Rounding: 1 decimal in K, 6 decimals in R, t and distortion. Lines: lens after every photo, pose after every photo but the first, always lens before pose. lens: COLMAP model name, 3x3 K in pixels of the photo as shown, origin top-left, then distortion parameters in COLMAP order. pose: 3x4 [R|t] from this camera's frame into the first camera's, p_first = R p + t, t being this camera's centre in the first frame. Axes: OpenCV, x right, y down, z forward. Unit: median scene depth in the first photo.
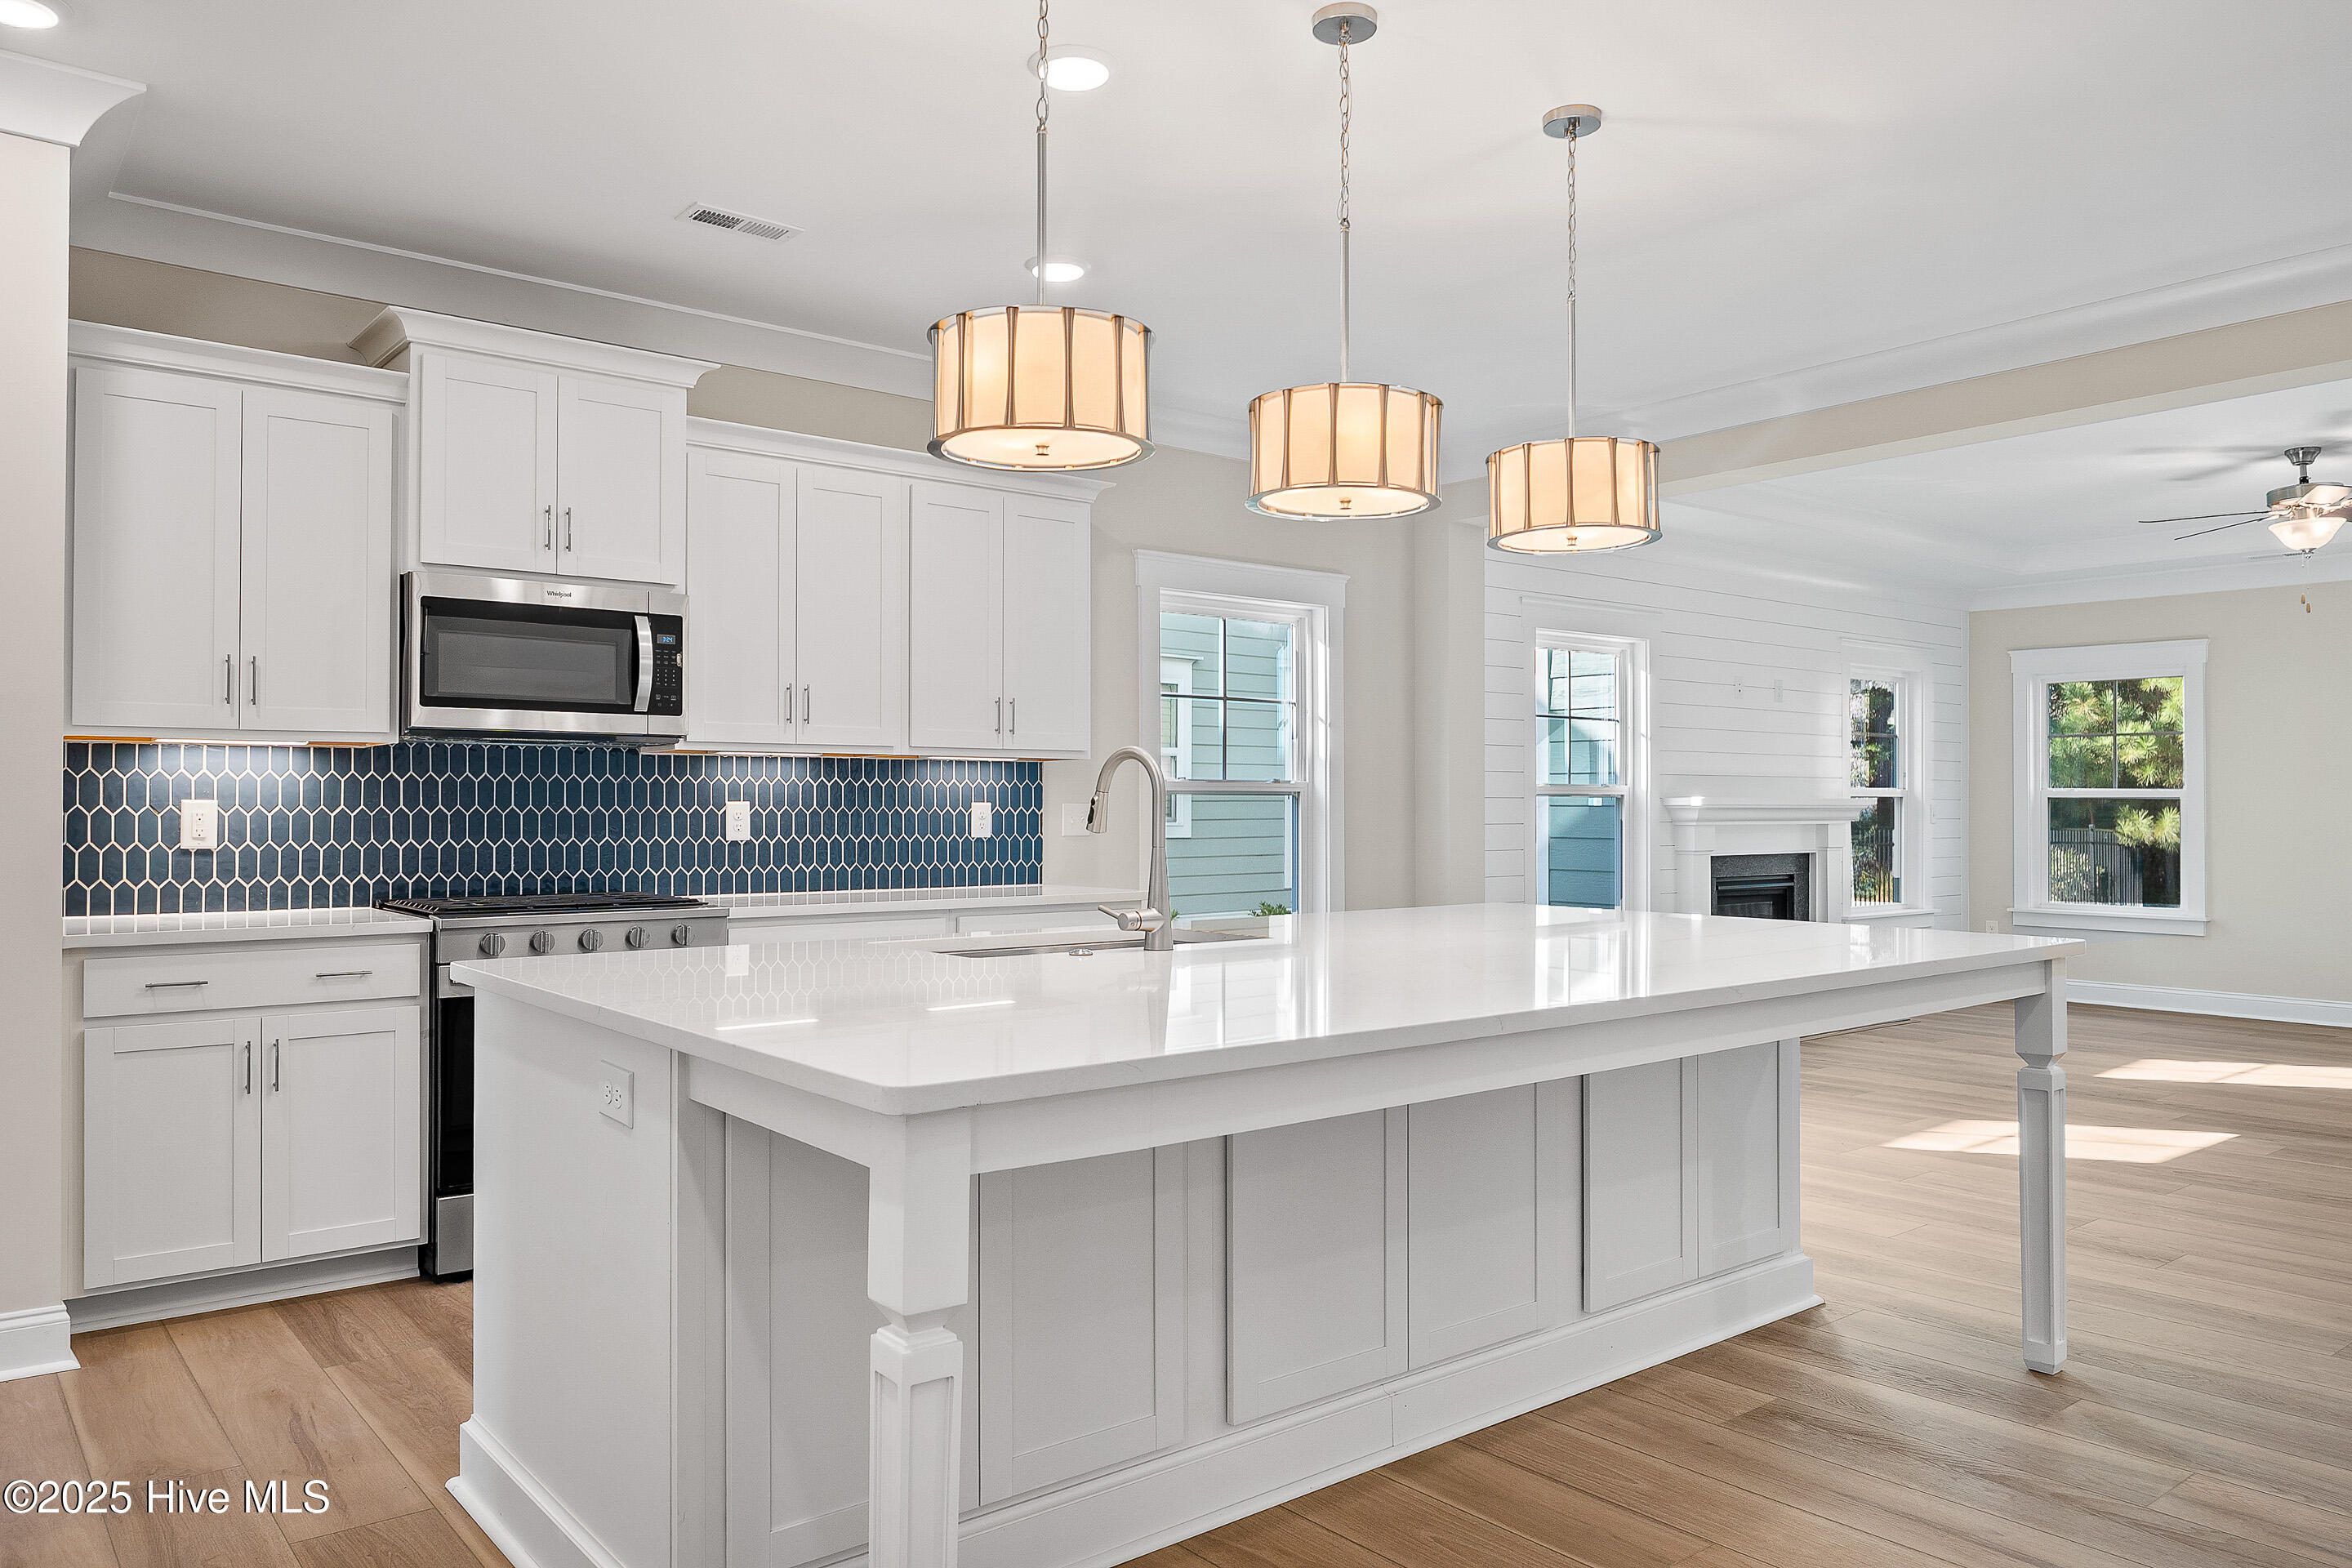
lens RADIAL K [[1629.0, 0, 1176.0], [0, 1629.0, 784.0], [0, 0, 1]] dist [-0.006463, -0.003861]
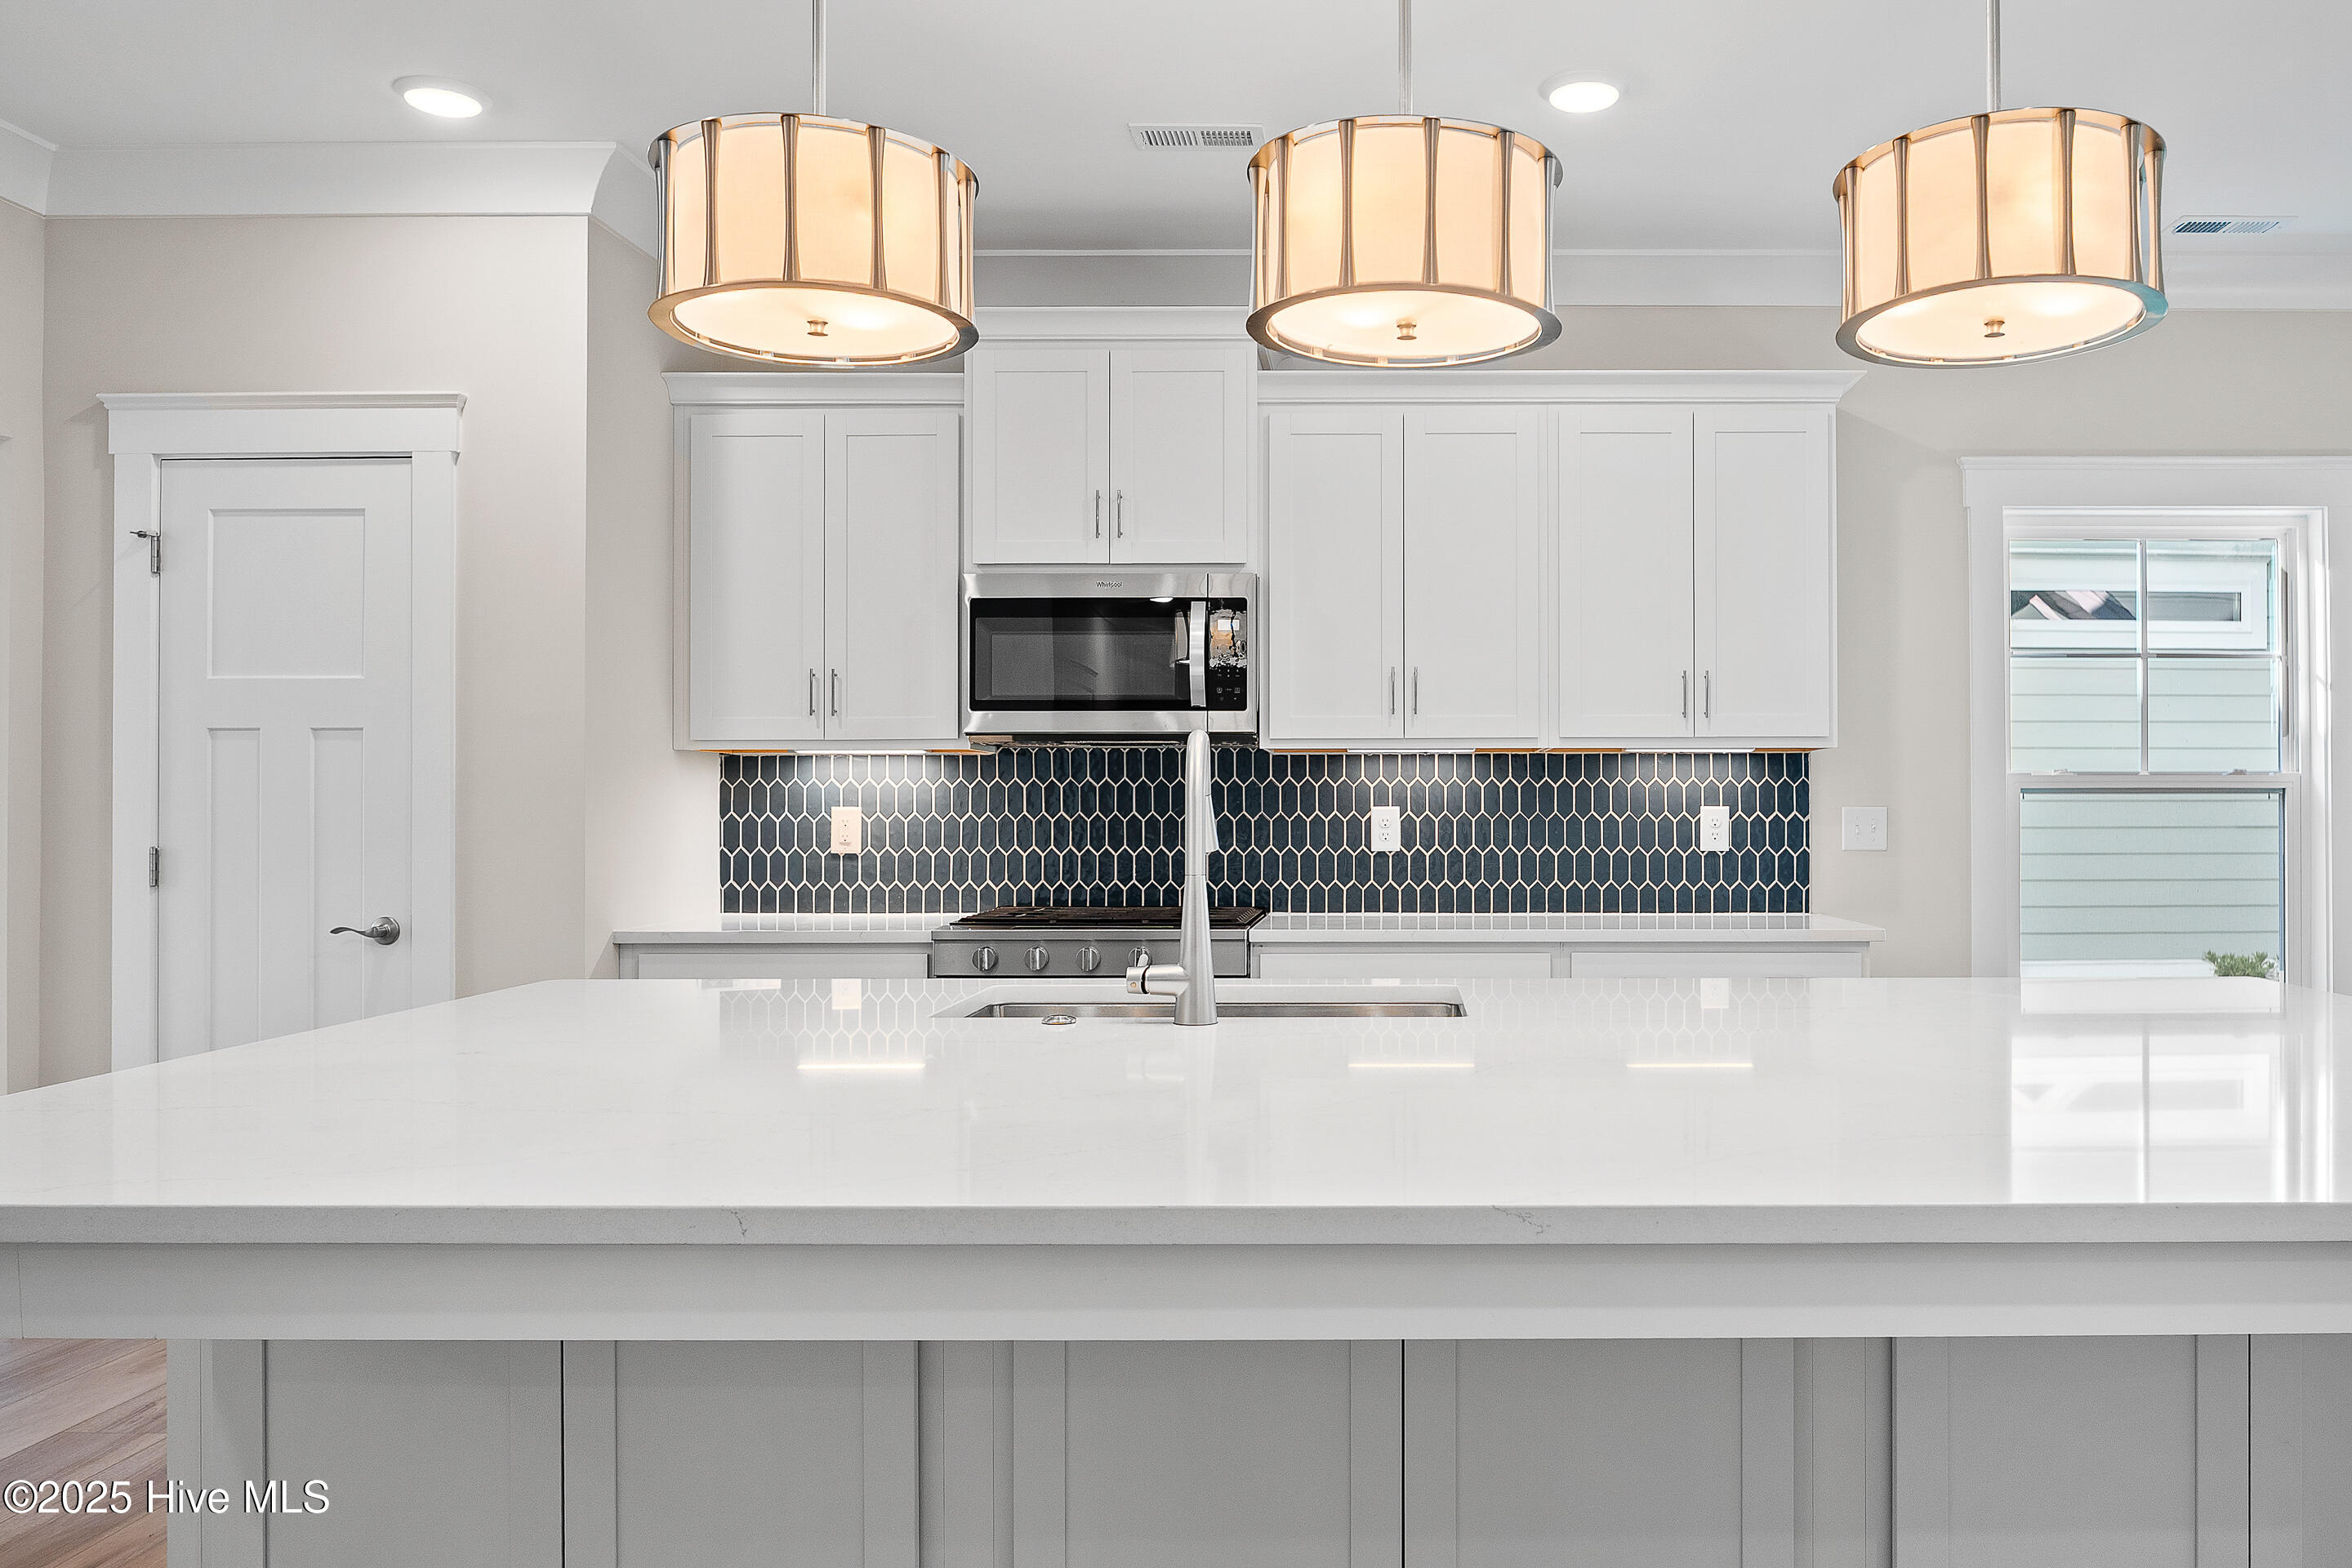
lens RADIAL K [[1769.0, 0, 1176.2], [0, 1769.0, 812.7], [0, 0, 1]] dist [-0.001835, -0.003168]
pose [[0.777037, -0.001764, -0.629452, 0.243277], [0.010888, 0.999884, 0.010640, 0.002918], [0.629361, -0.015121, 0.776966, 0.199469]]
